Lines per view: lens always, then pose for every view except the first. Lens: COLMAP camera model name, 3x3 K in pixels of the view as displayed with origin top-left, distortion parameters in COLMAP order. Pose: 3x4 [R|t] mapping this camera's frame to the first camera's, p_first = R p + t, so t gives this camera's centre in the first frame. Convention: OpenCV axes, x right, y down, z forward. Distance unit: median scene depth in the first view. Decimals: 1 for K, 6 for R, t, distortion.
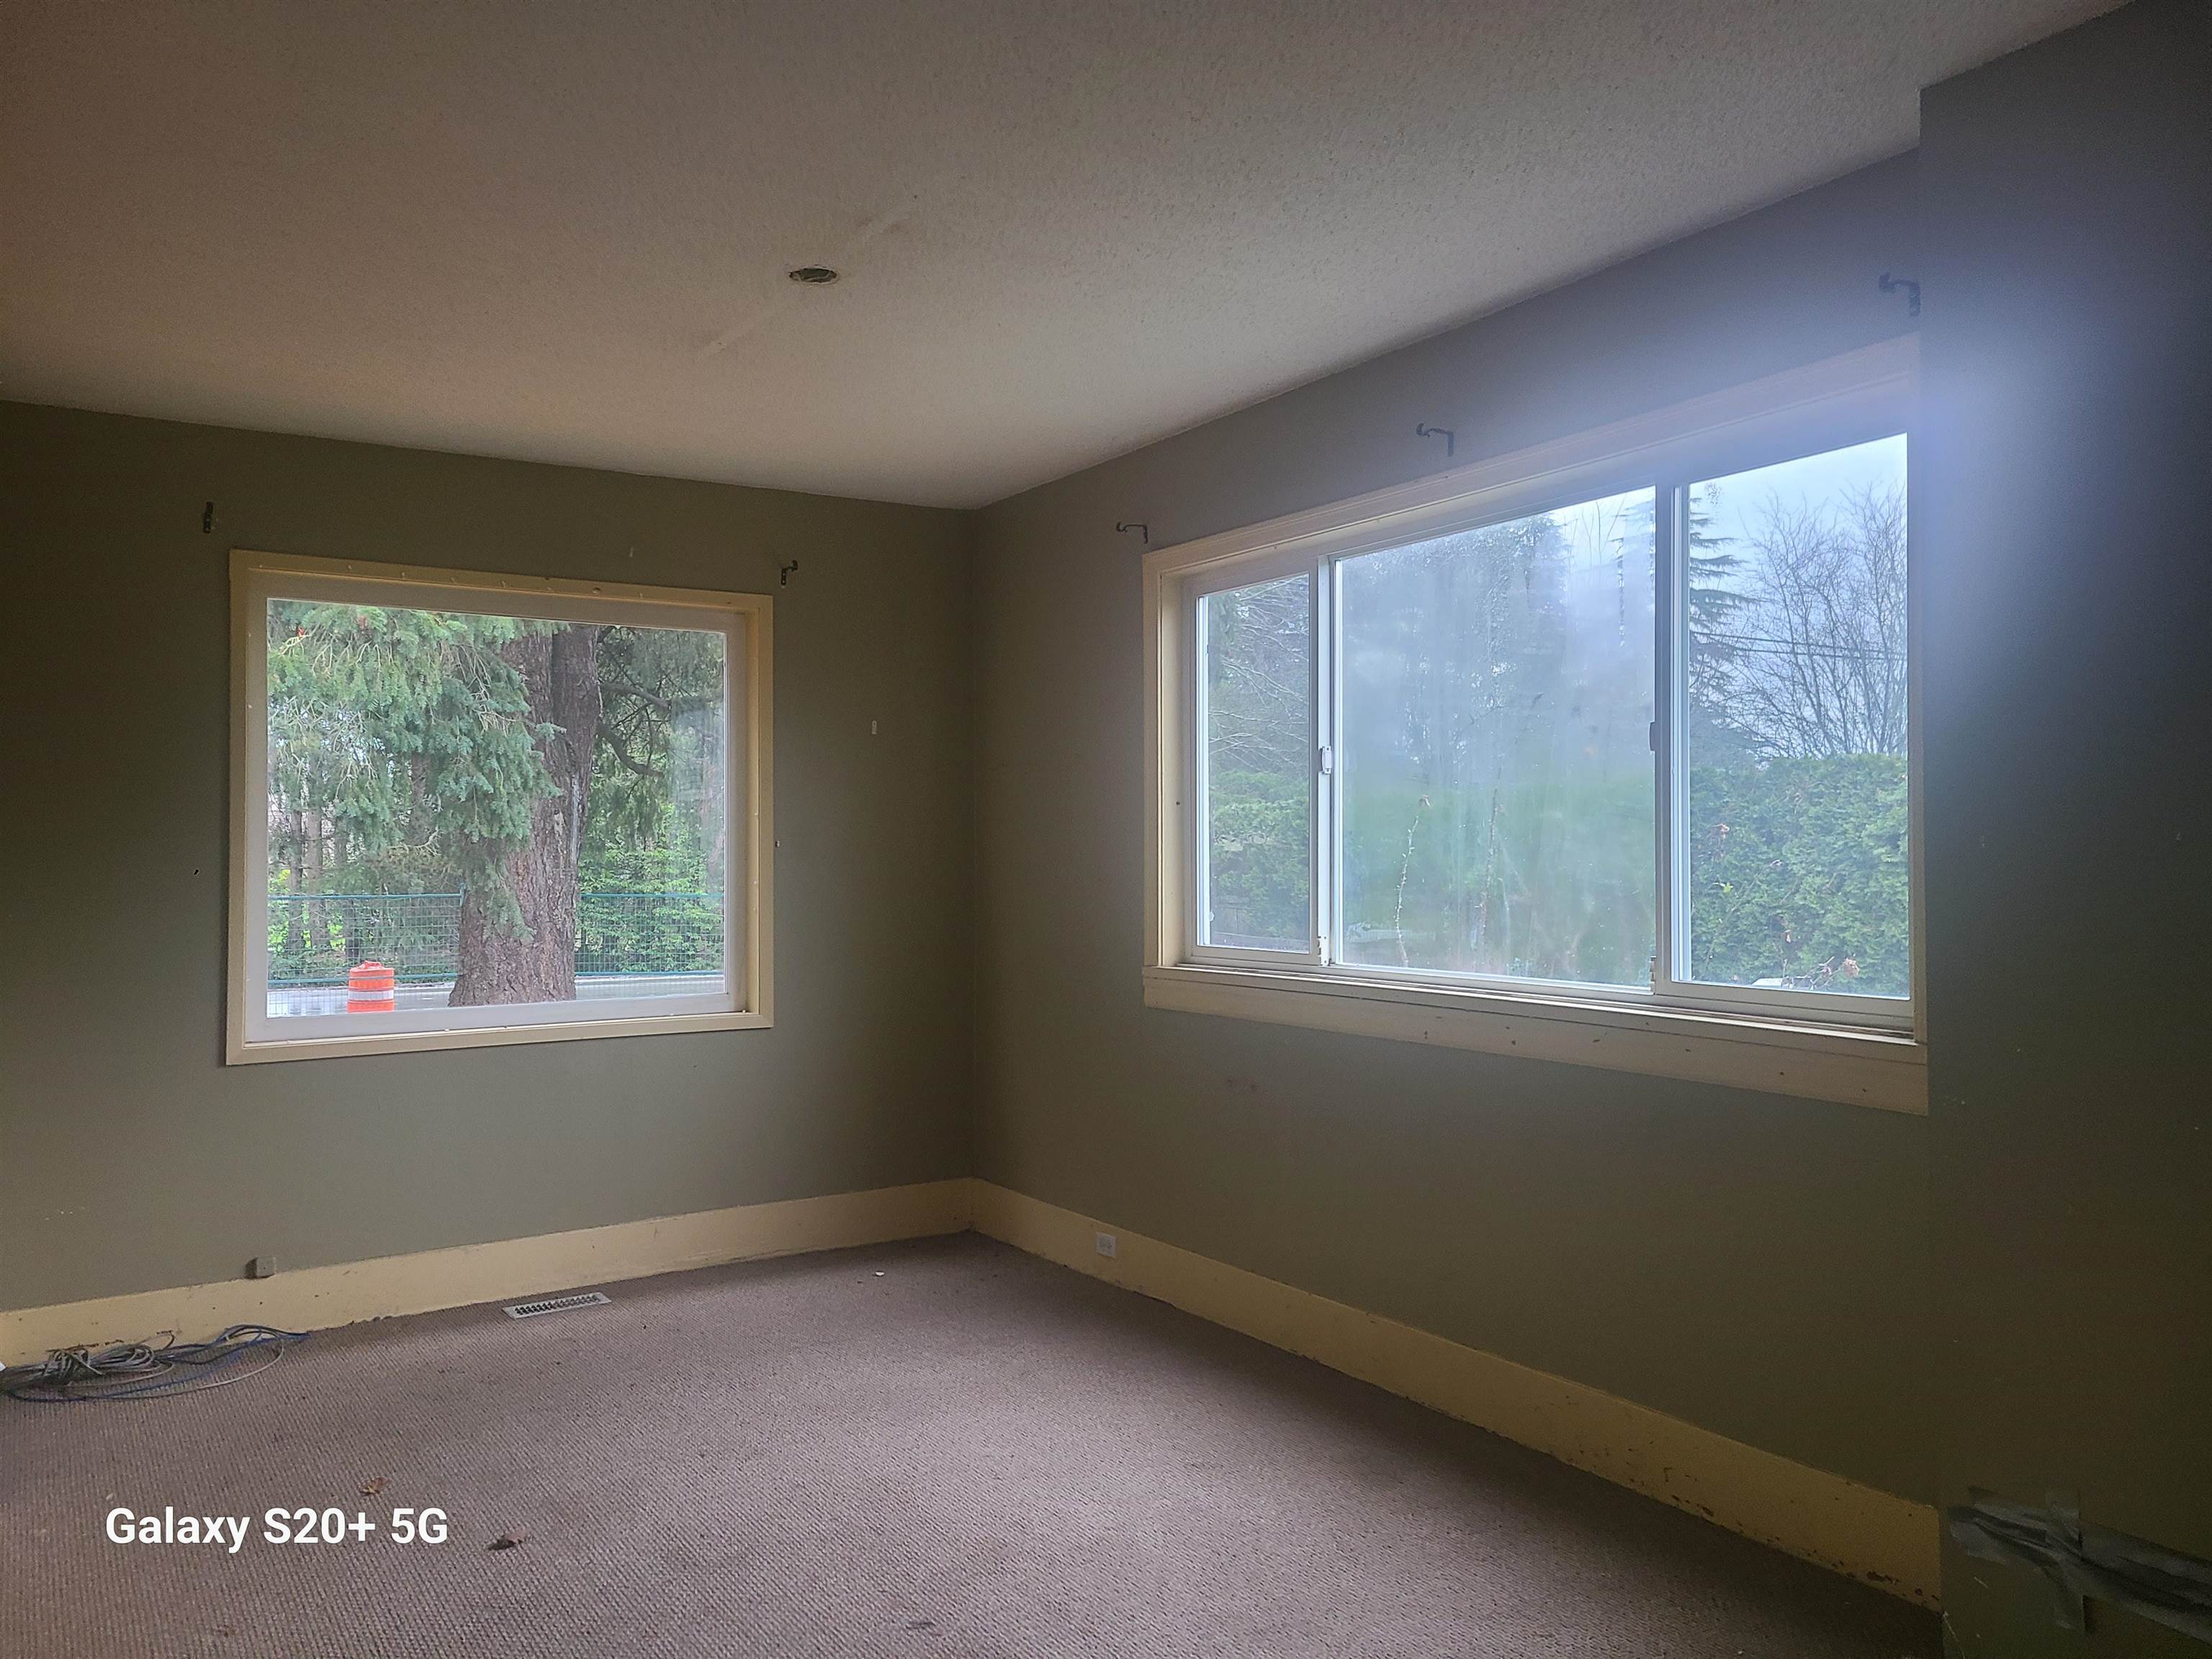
lens RADIAL K [[1652.0, 0, 1071.3], [0, 1652.0, 832.0], [0, 0, 1]] dist [0.053959, -0.000099]
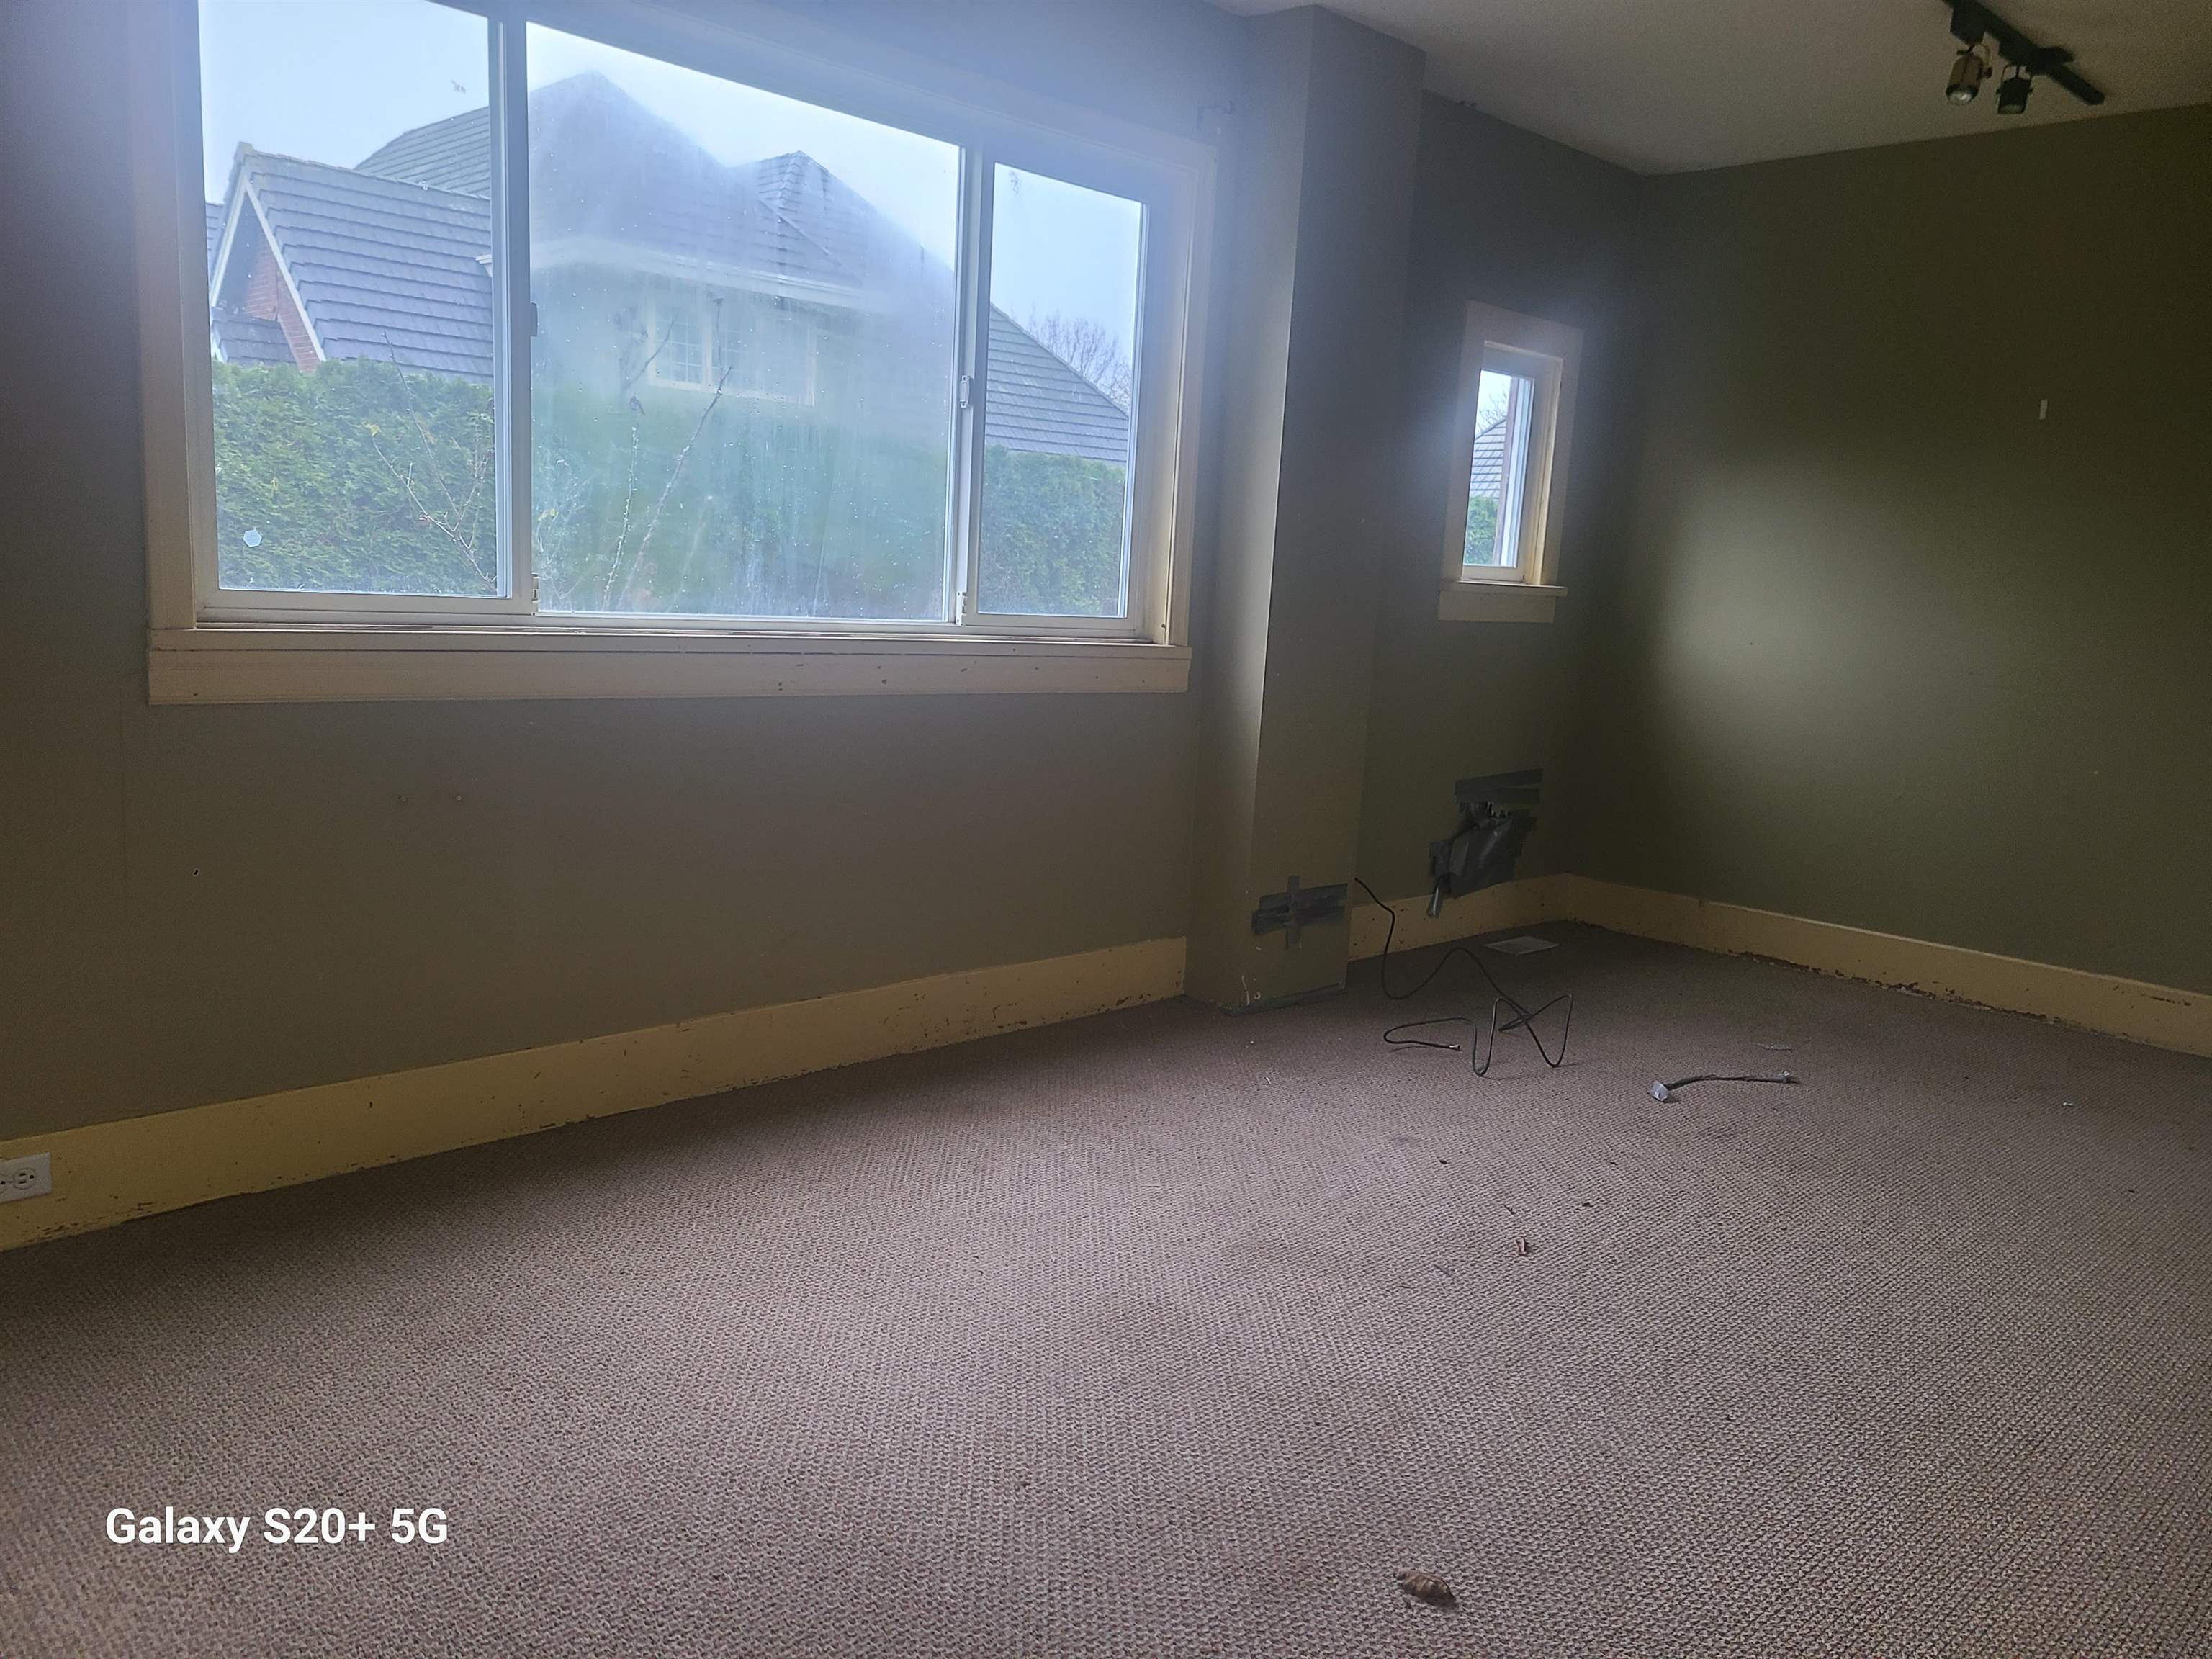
lens RADIAL K [[1652.0, 0, 1071.3], [0, 1652.0, 832.0], [0, 0, 1]] dist [0.053959, -0.000099]
pose [[-0.210926, -0.155477, 0.965058, -0.766902], [-0.064421, 0.987334, 0.144985, 0.066480], [-0.975377, -0.031589, -0.218271, 1.145675]]
